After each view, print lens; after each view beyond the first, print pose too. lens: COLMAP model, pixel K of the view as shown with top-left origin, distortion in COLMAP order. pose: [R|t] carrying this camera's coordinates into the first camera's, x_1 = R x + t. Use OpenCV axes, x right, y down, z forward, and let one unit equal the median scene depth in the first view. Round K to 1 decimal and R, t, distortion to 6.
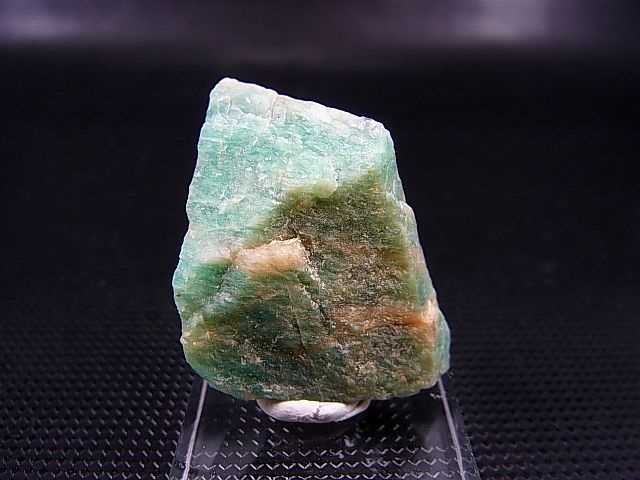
lens RADIAL K [[573.0, 0, 316.0], [0, 573.0, 239.2], [0, 0, 1]] dist [-0.101425, 0.001248]
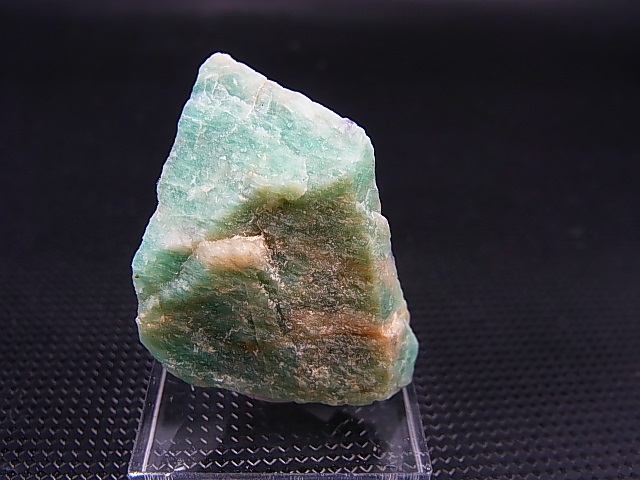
lens RADIAL K [[641.7, 0, 322.8], [0, 641.7, 239.1], [0, 0, 1]] dist [-0.092686, 0.000000]
pose [[0.989663, 0.135266, -0.047645, 0.120837], [-0.130689, 0.987442, 0.088763, -0.104441], [0.059053, -0.081618, 0.994913, -0.083748]]
